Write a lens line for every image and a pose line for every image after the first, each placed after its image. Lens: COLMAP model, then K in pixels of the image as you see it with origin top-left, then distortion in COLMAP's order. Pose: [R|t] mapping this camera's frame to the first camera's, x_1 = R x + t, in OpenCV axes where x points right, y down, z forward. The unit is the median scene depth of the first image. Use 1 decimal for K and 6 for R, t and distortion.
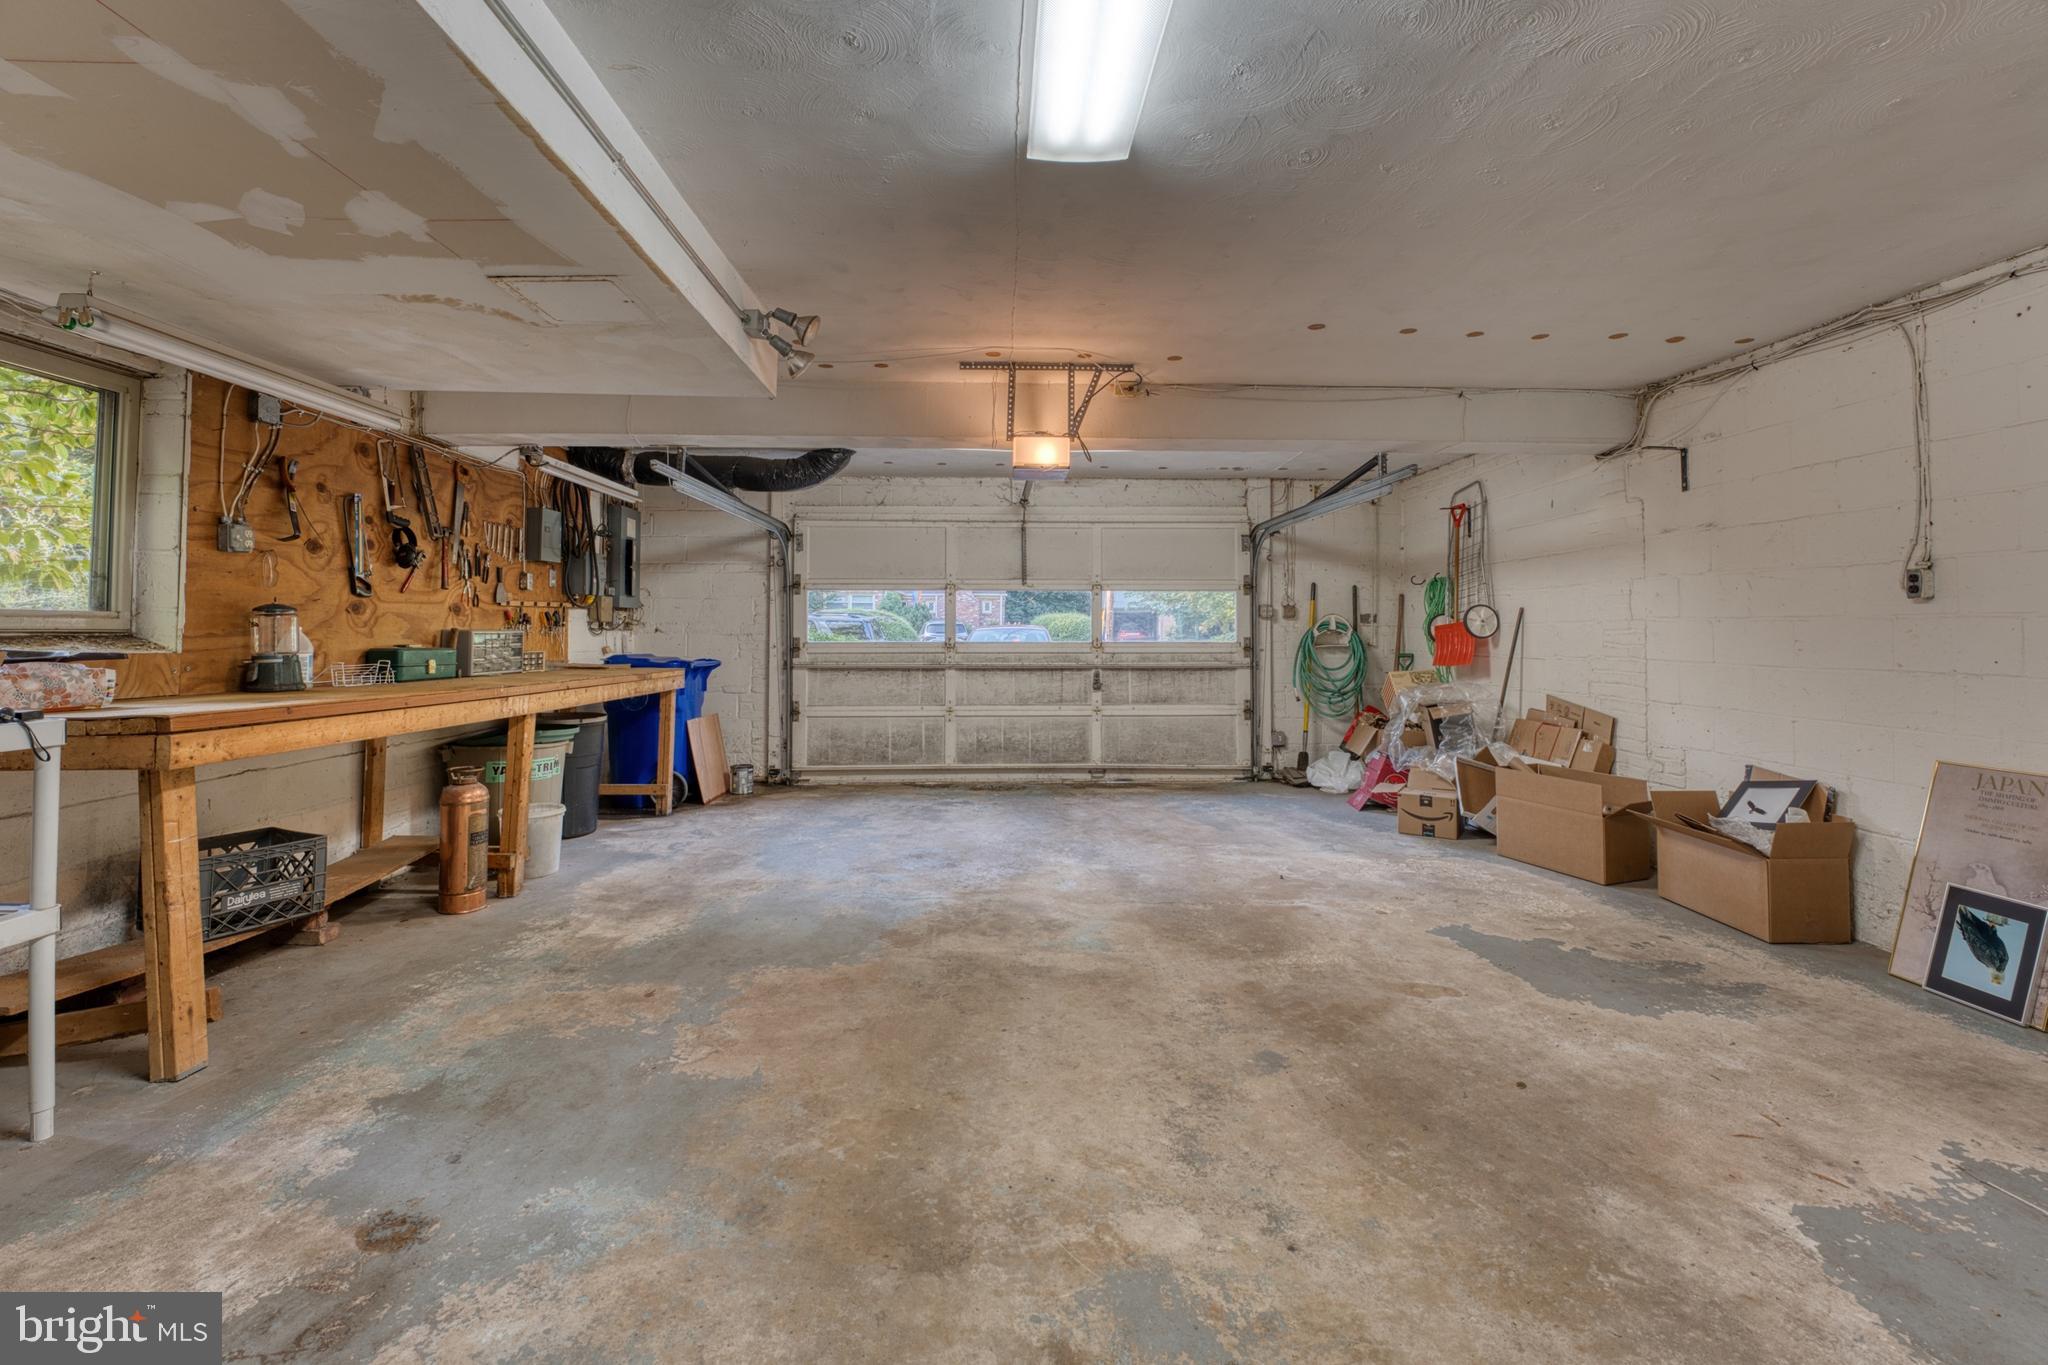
lens RADIAL K [[813.5, 0, 1024.0], [0, 813.5, 682.5], [0, 0, 1]] dist [0.001290, 0.000073]
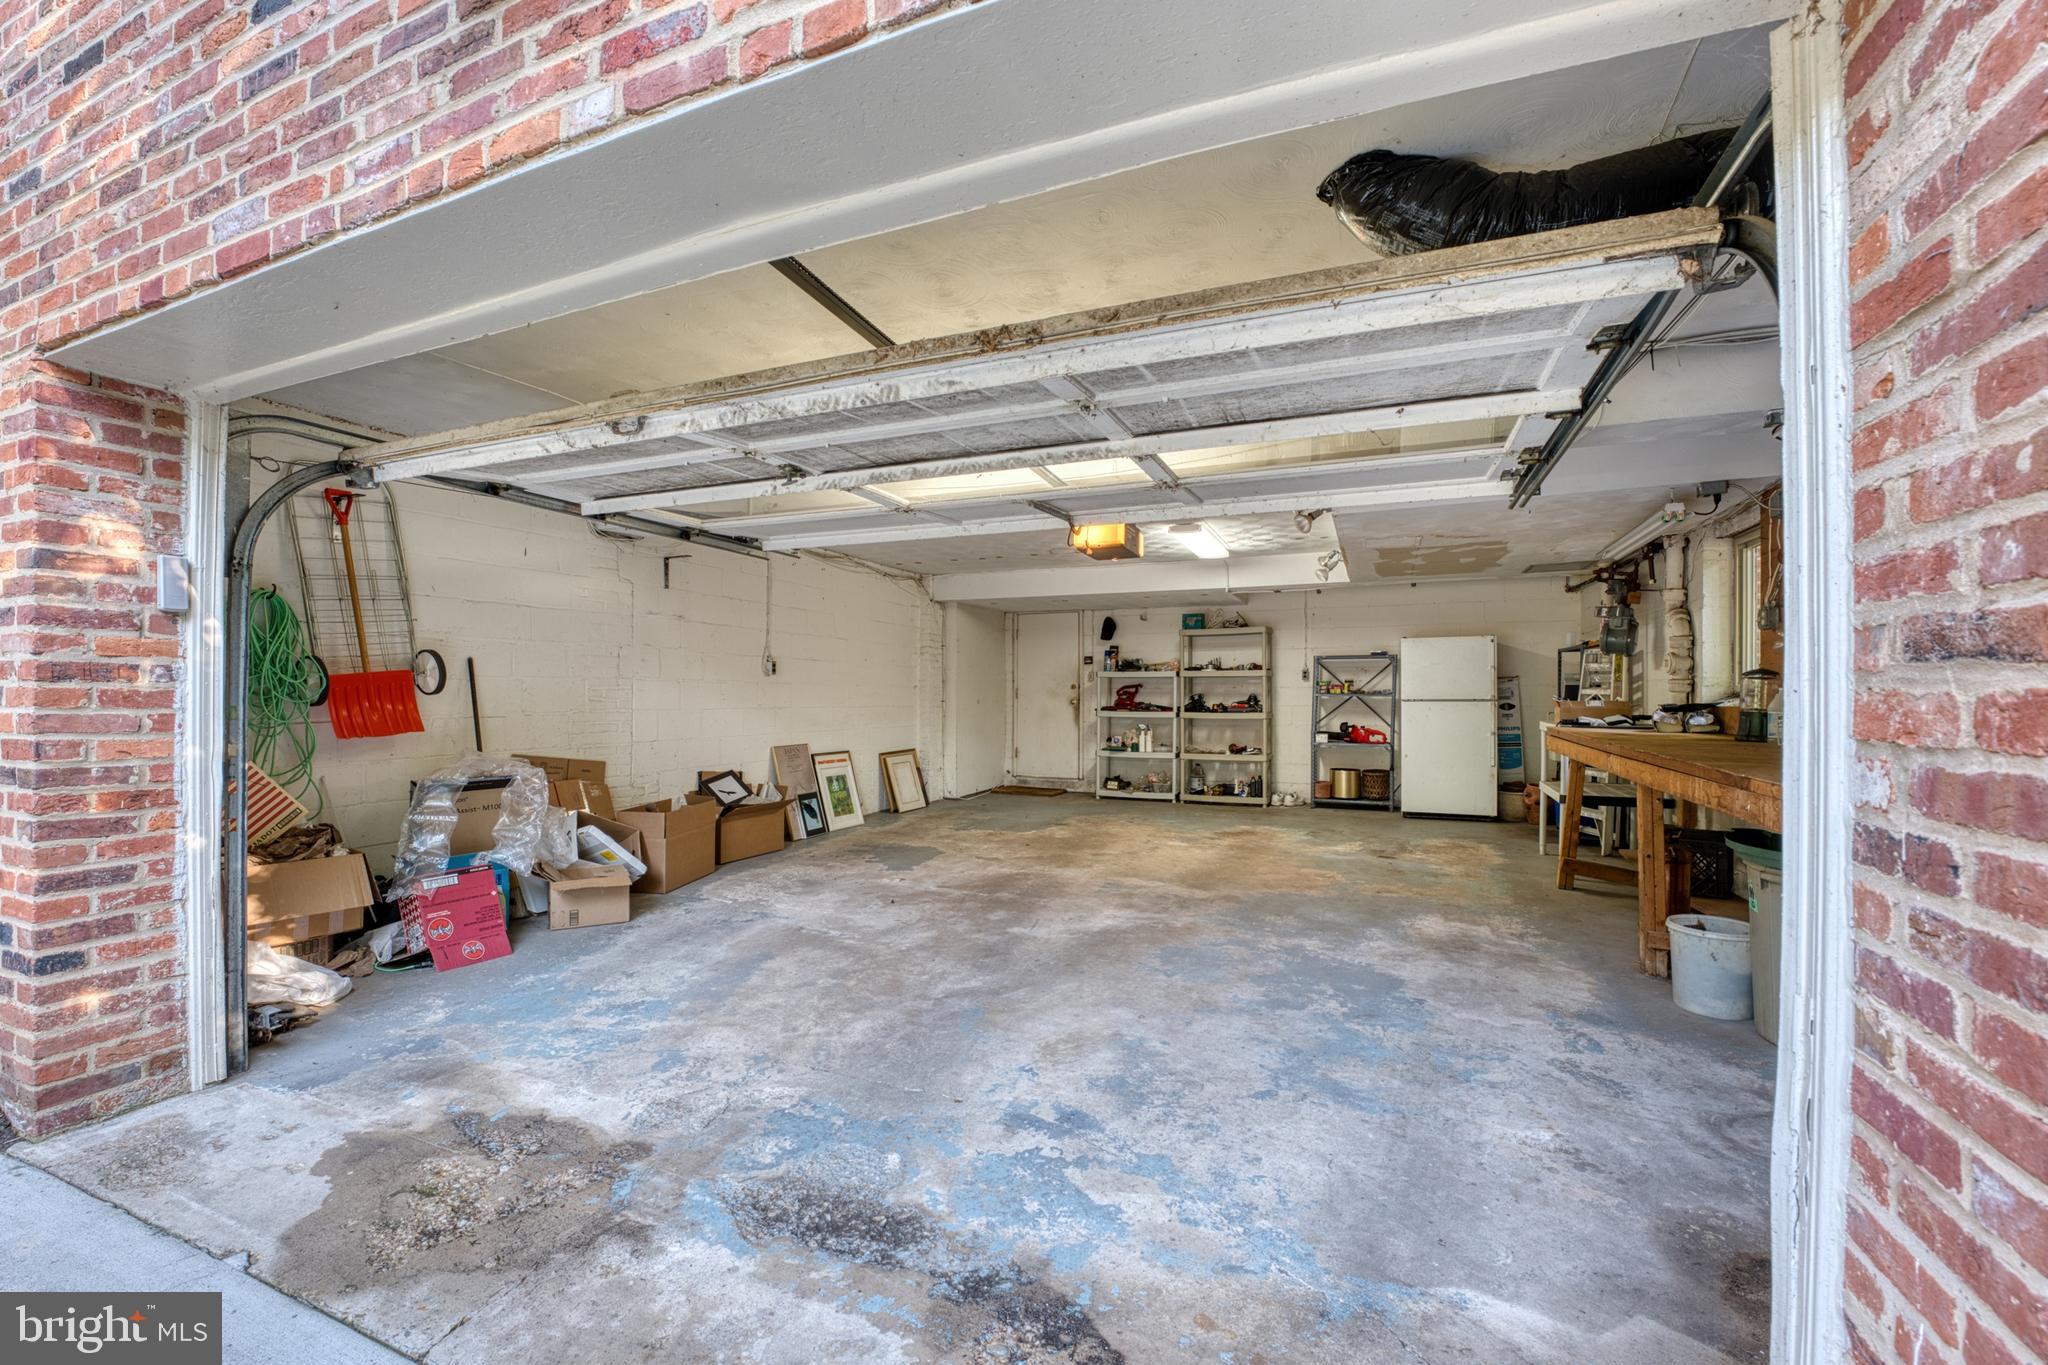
lens RADIAL K [[813.5, 0, 1024.0], [0, 813.5, 682.5], [0, 0, 1]] dist [0.001290, 0.000073]
pose [[-0.898772, 0.001358, 0.438414, -0.422196], [0.020354, 0.999046, 0.038632, -0.132502], [-0.437943, 0.043645, -0.897943, 2.291117]]
